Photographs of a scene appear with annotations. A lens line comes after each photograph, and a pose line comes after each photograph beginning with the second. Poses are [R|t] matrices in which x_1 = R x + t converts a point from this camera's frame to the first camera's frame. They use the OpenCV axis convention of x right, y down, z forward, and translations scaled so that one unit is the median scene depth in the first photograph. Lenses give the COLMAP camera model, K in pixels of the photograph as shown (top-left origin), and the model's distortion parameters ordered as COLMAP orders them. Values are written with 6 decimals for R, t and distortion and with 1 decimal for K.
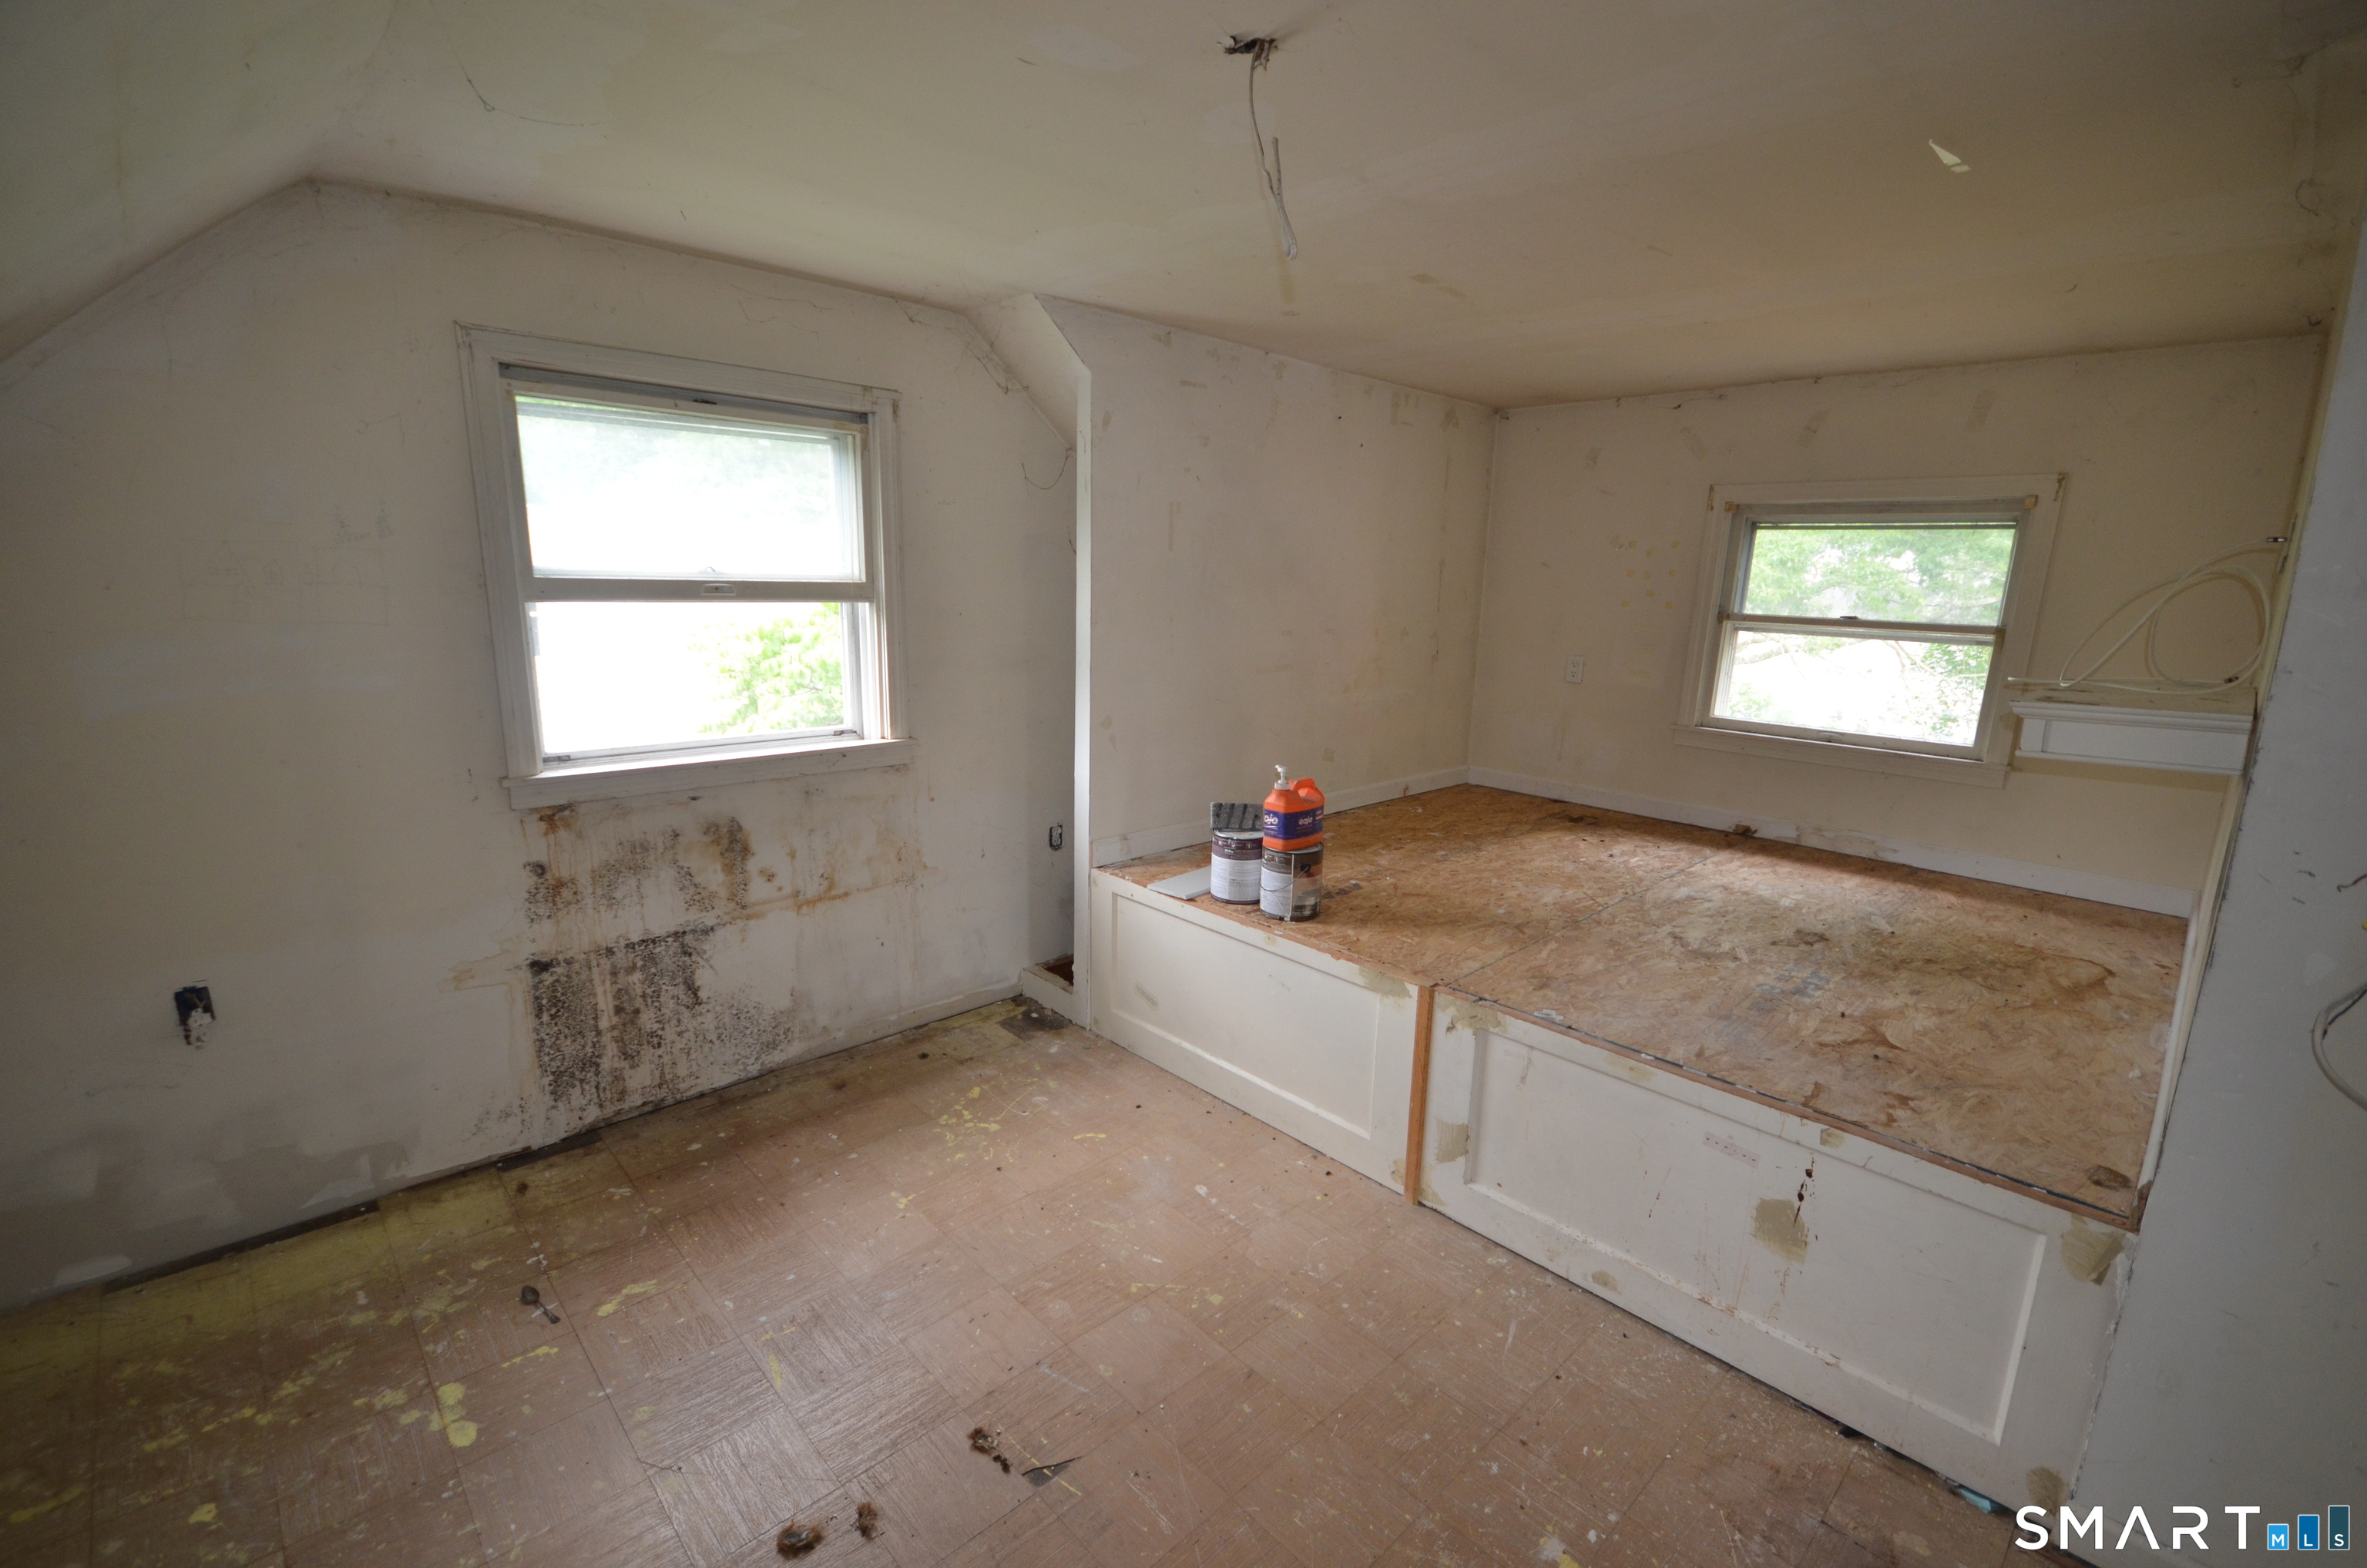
lens RADIAL K [[1025.7, 0, 1204.0], [0, 1025.7, 794.4], [0, 0, 1]] dist [-0.011367, -0.000394]
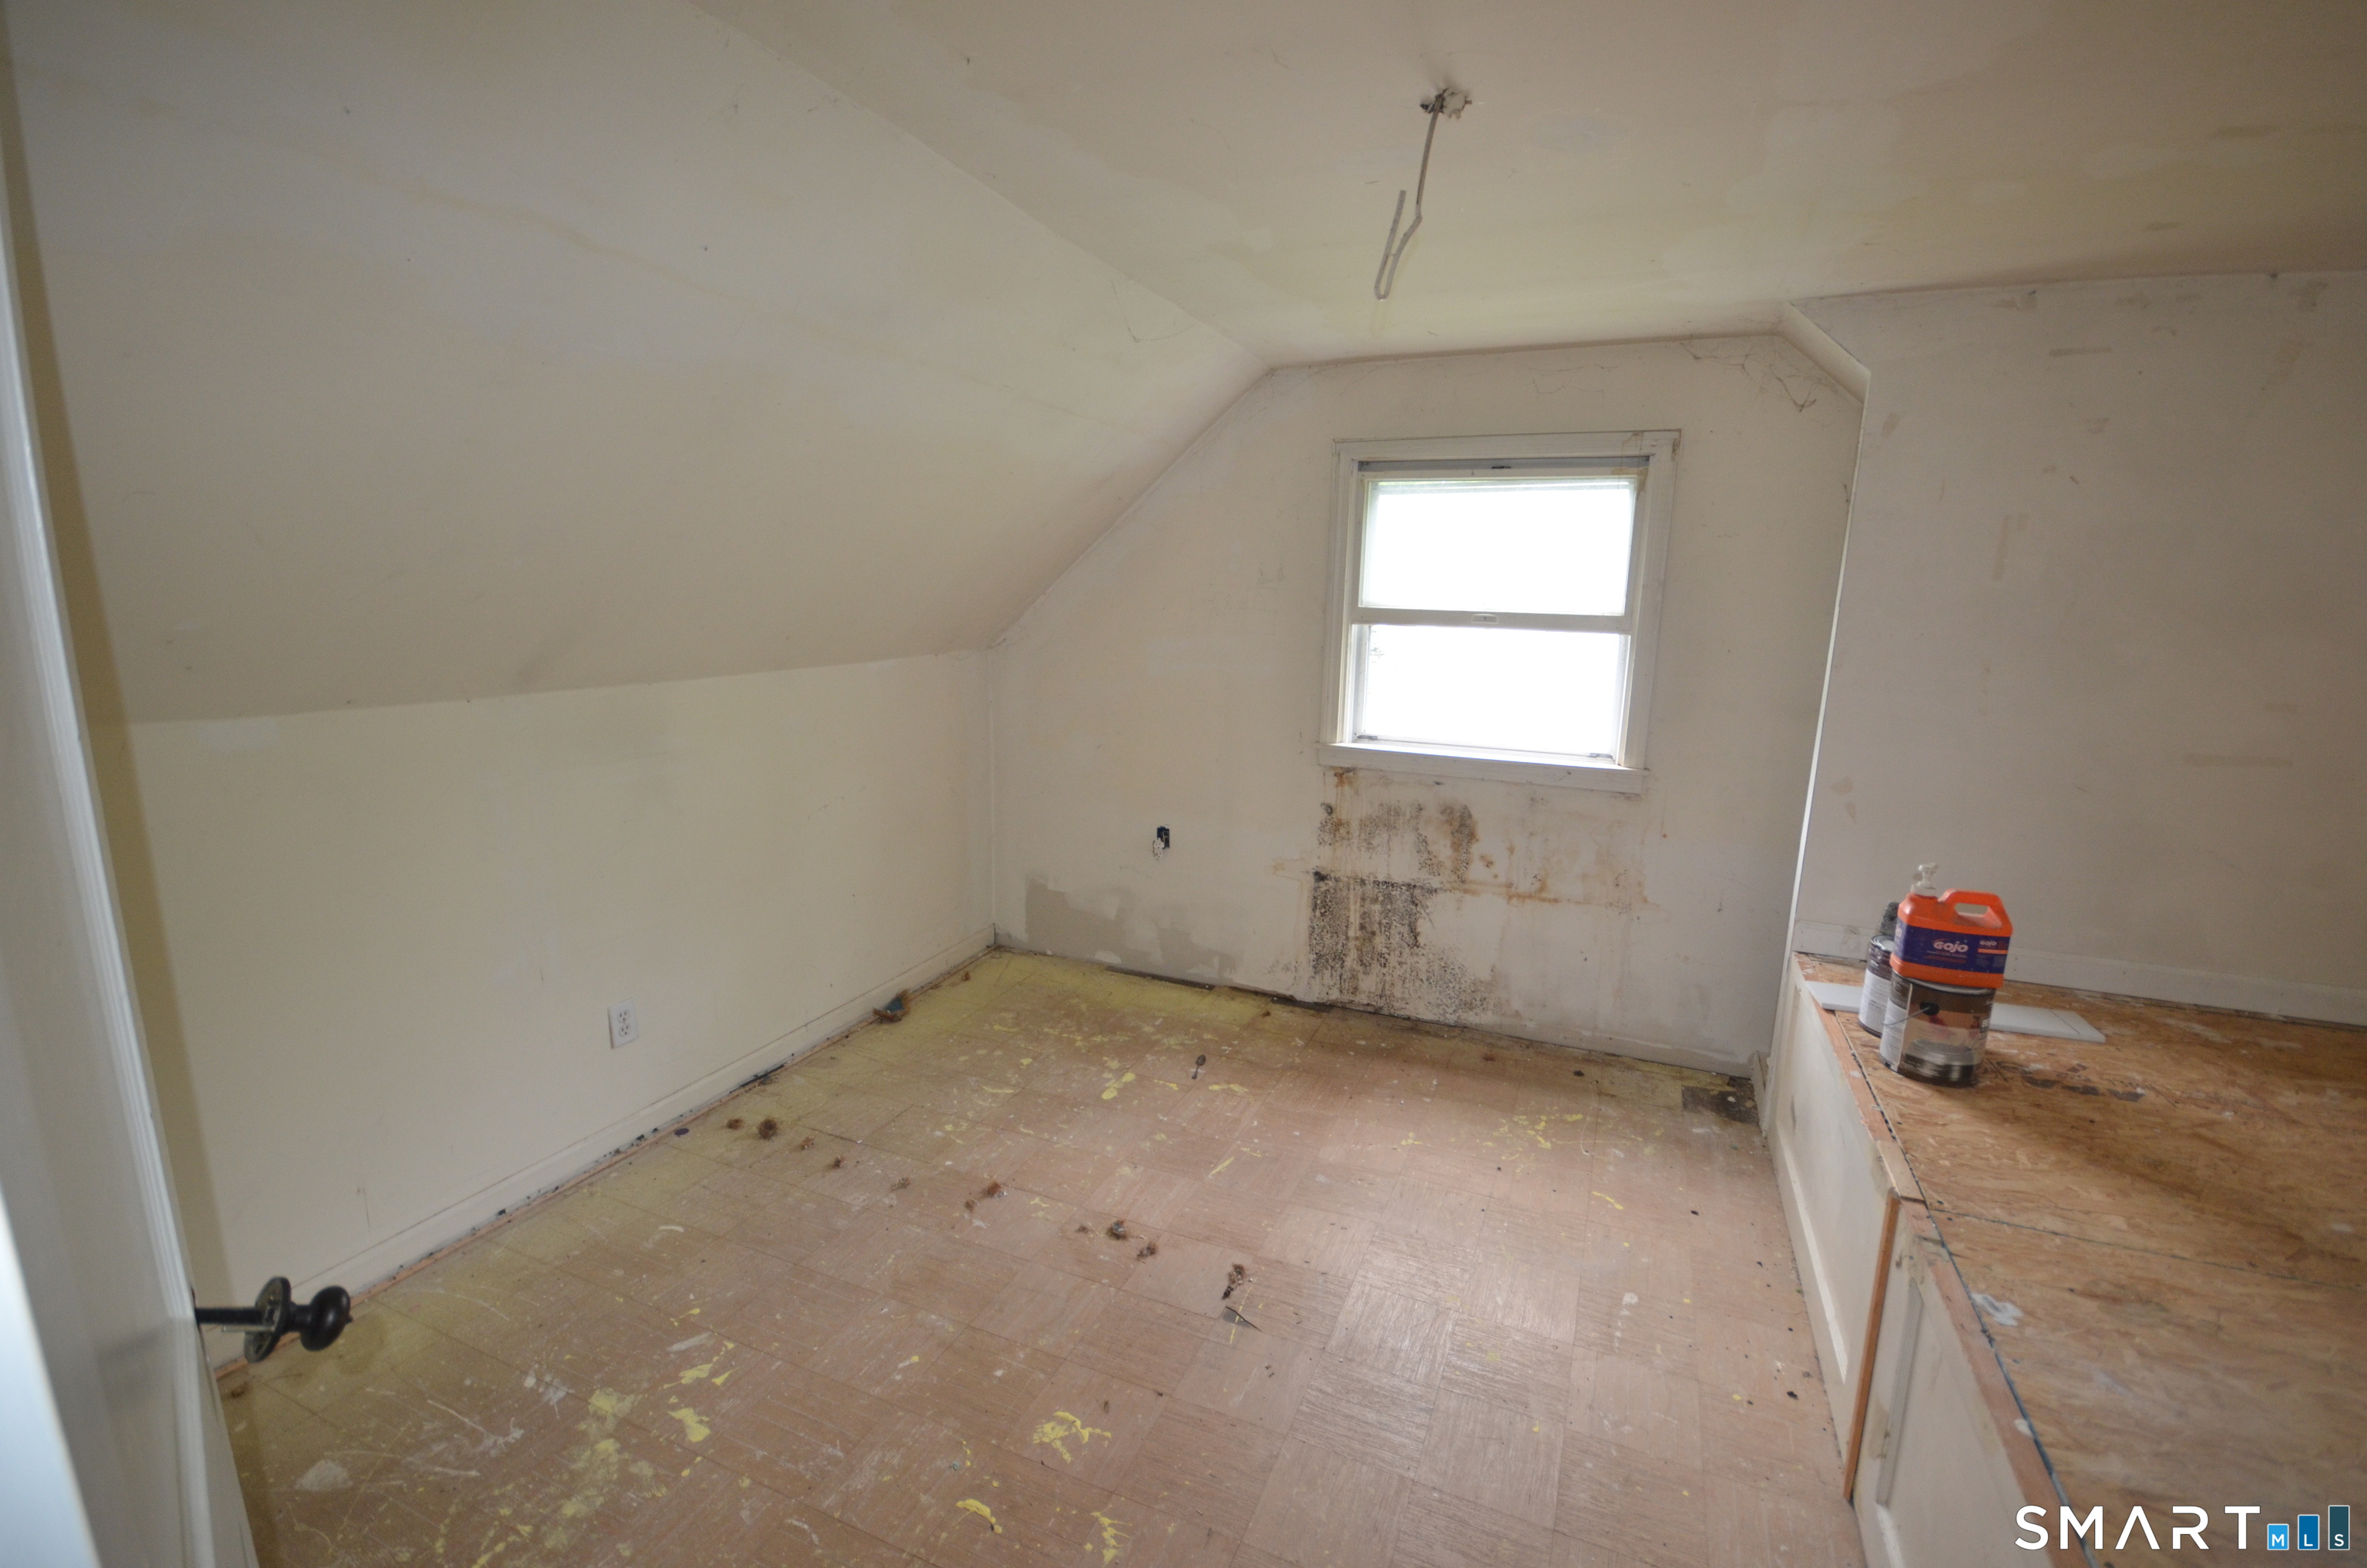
lens RADIAL K [[1025.7, 0, 1204.0], [0, 1025.7, 794.4], [0, 0, 1]] dist [-0.011367, -0.000394]
pose [[0.384277, 0.160826, -0.909102, 0.533568], [-0.207881, 0.974495, 0.084523, -0.029445], [0.899509, 0.156505, 0.407909, 0.228252]]
